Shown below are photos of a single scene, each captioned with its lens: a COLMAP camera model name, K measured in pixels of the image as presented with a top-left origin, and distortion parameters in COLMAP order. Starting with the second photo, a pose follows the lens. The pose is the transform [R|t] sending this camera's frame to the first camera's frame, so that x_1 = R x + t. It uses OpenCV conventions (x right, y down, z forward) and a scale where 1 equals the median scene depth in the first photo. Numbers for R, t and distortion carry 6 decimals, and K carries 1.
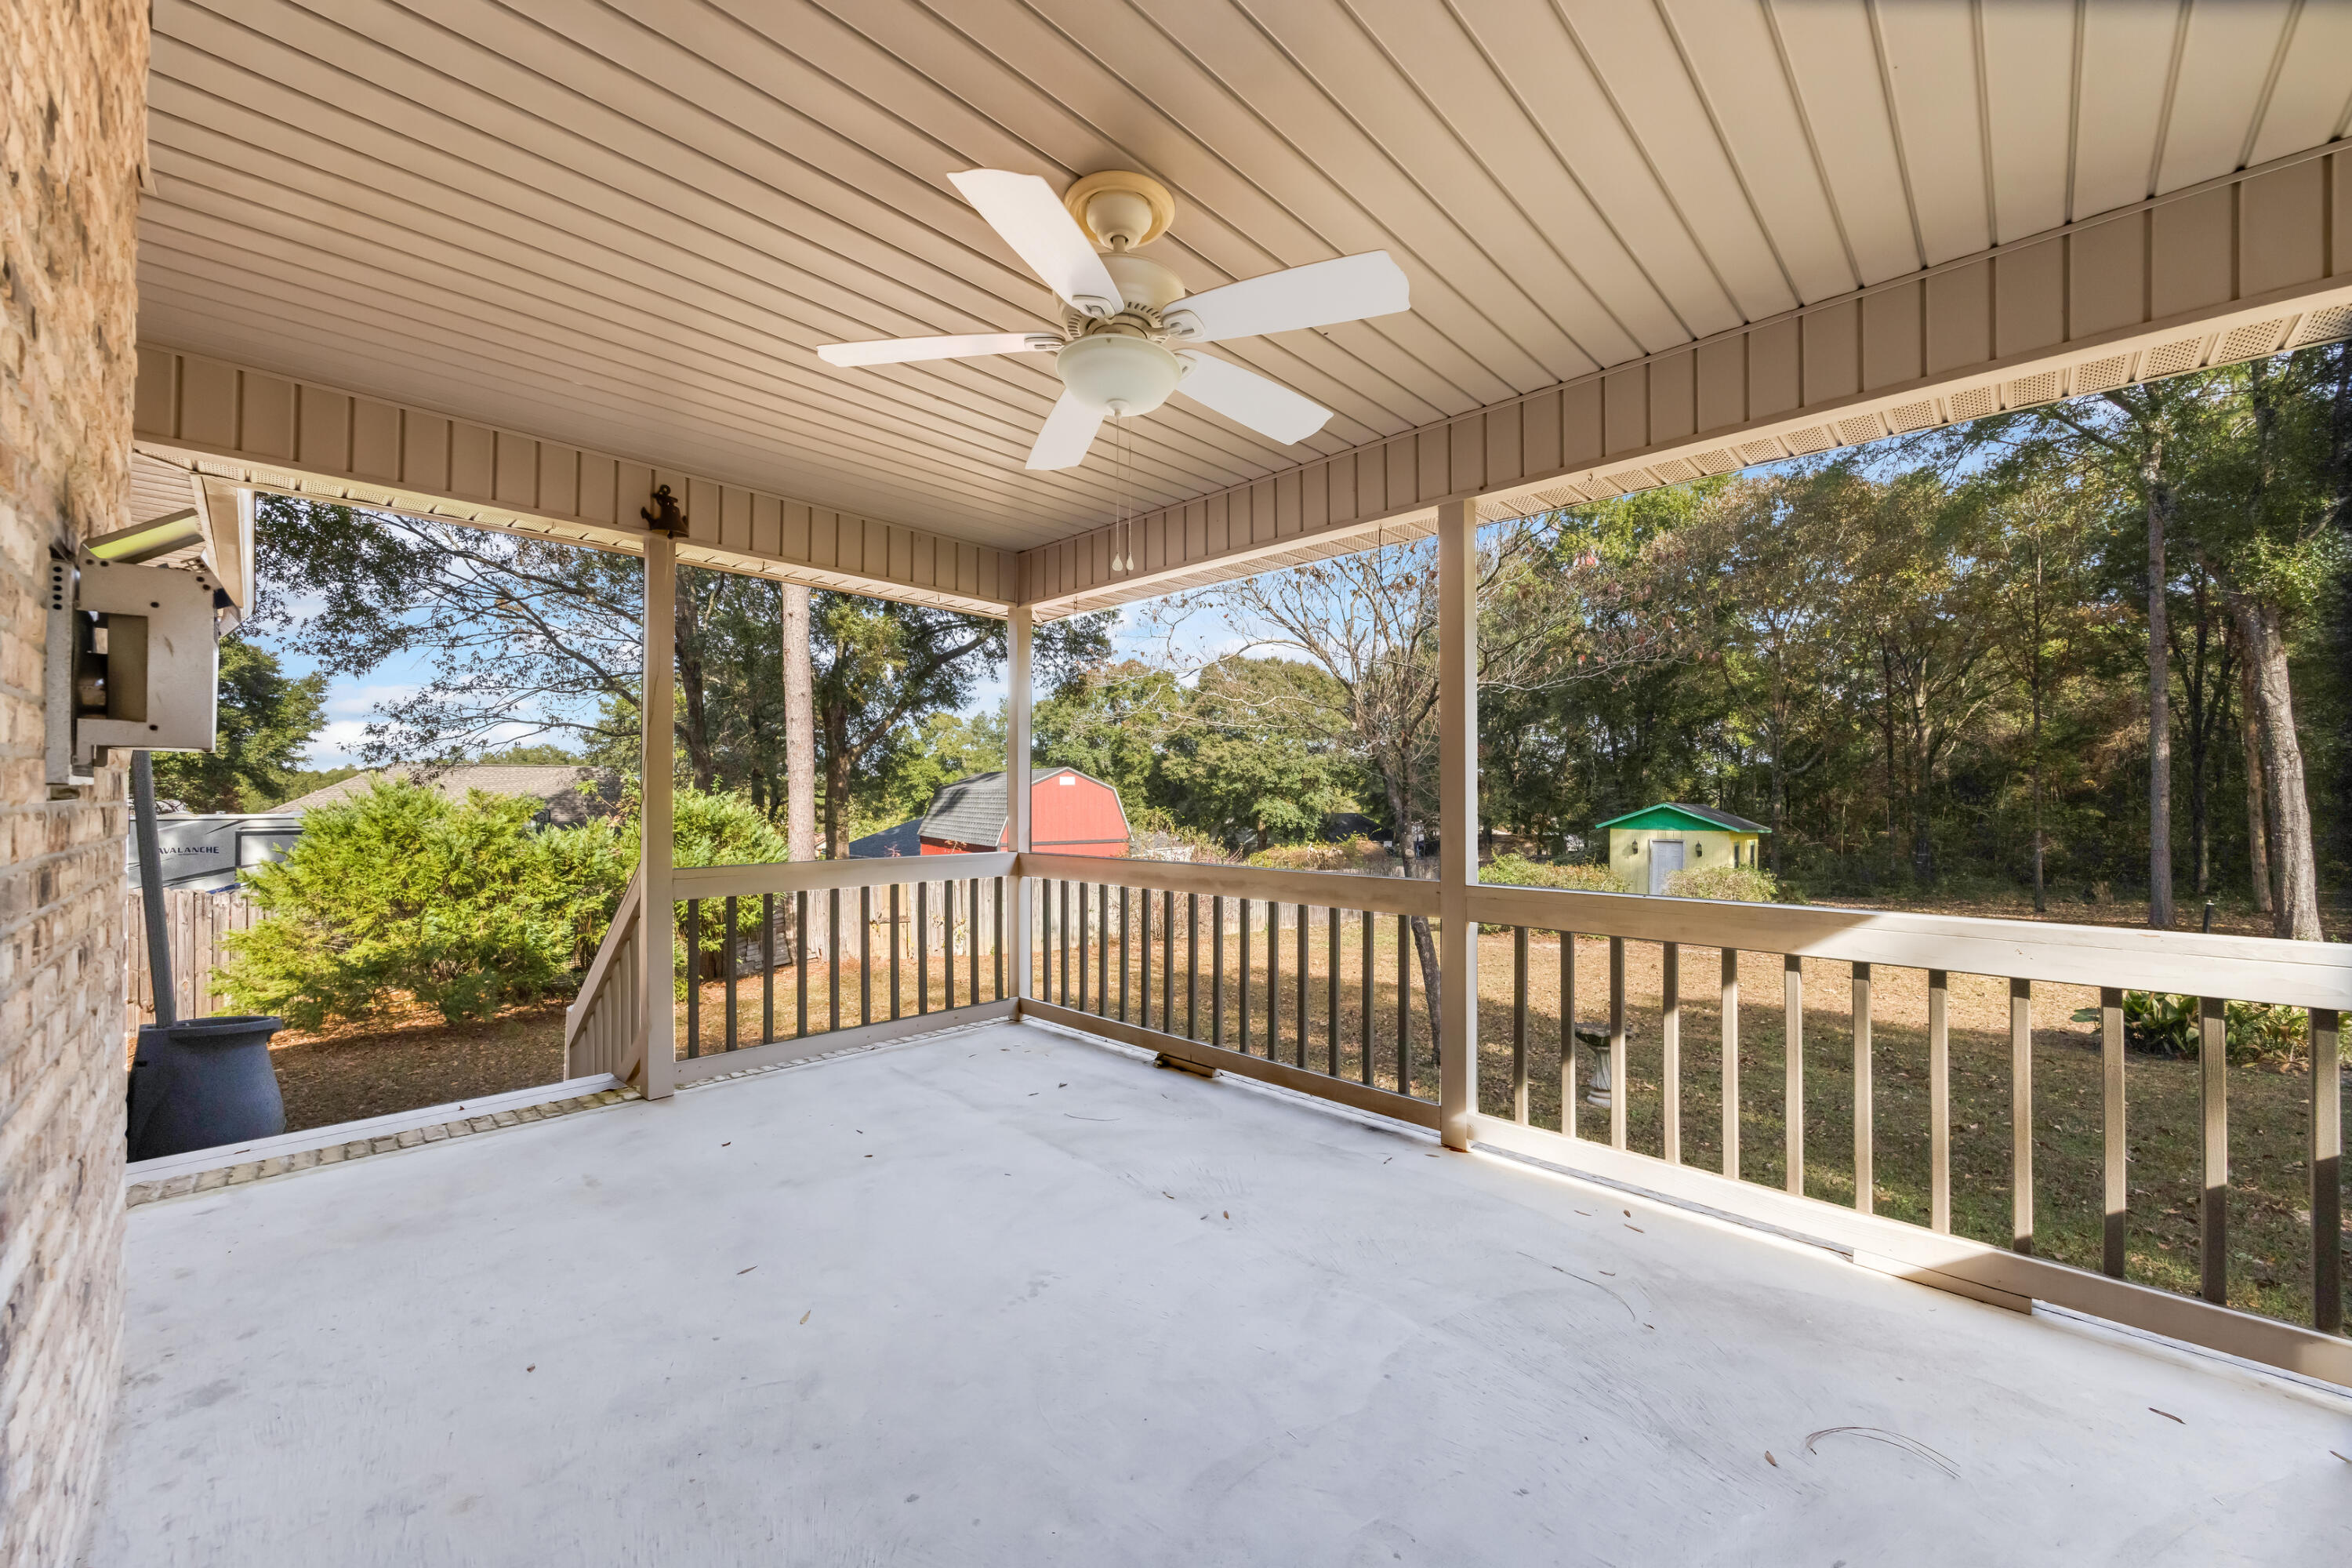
lens RADIAL K [[893.7, 0, 1174.5], [0, 893.7, 787.4], [0, 0, 1]] dist [0.000531, 0.000023]
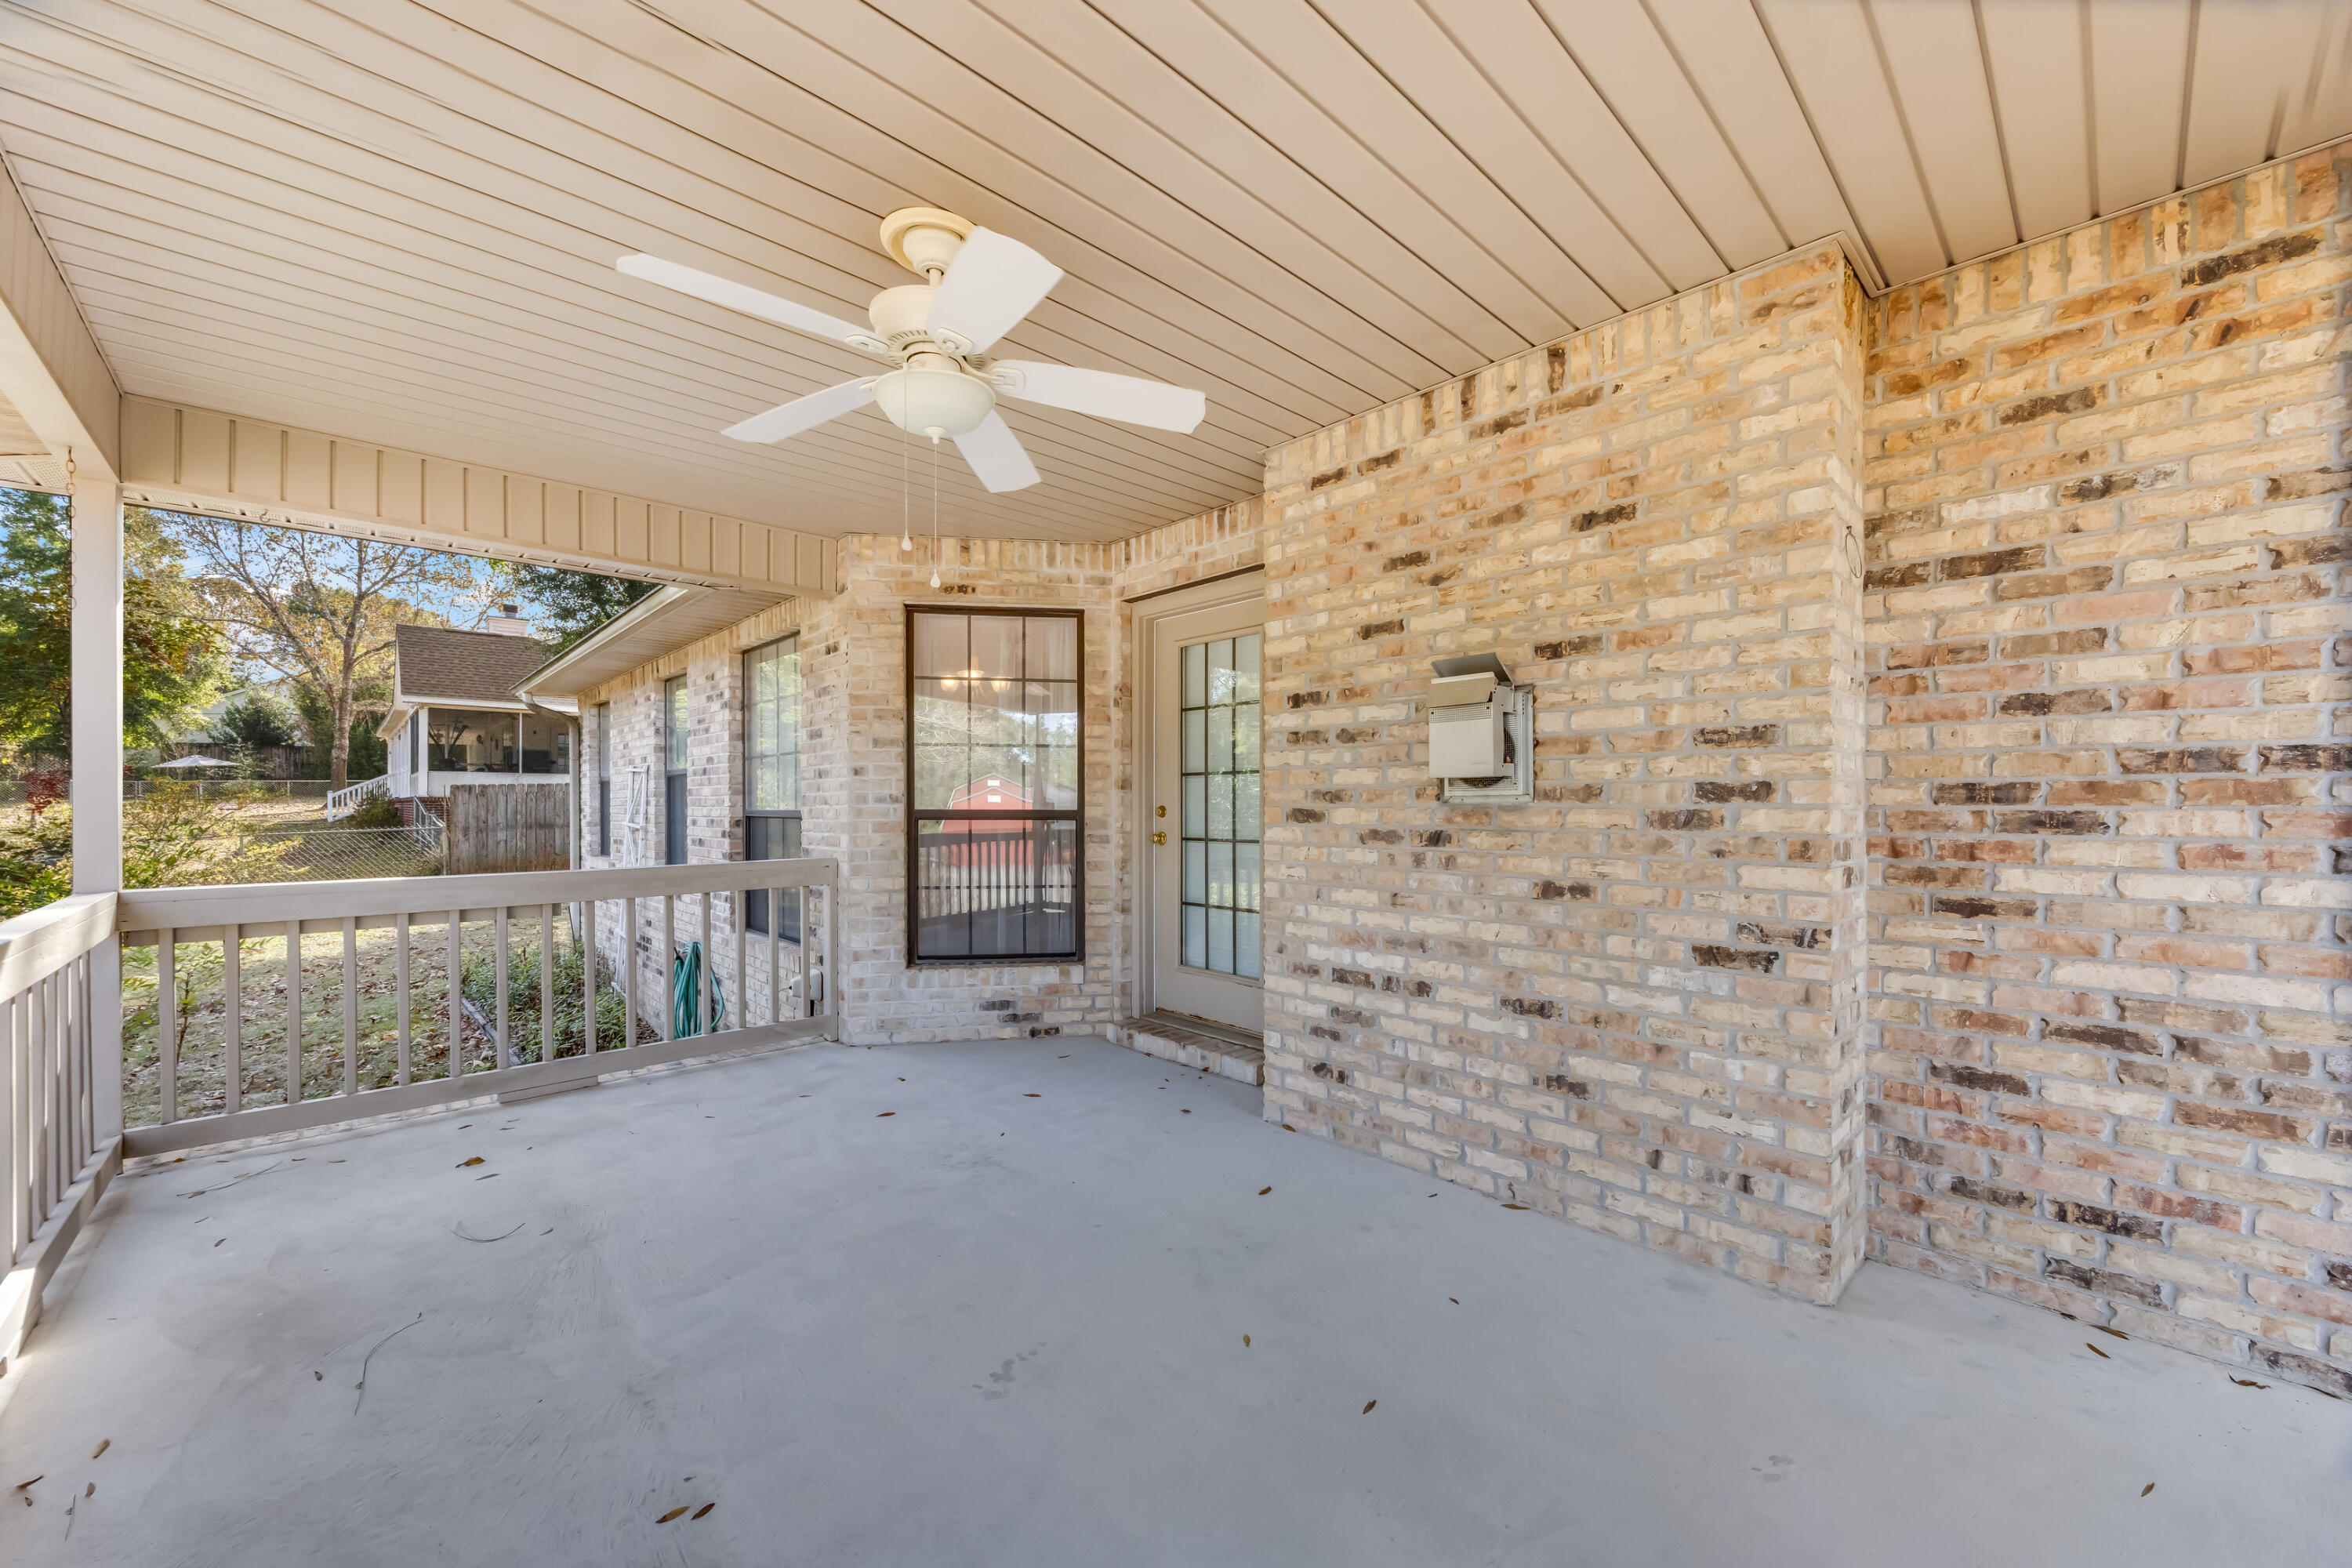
lens RADIAL K [[893.7, 0, 1177.9], [0, 893.7, 797.0], [0, 0, 1]] dist [0.000531, 0.000023]
pose [[-0.998409, 0.004054, 0.056237, -0.405294], [0.003649, 0.999967, -0.007304, 0.019426], [-0.056265, -0.007087, -0.998391, 2.019757]]
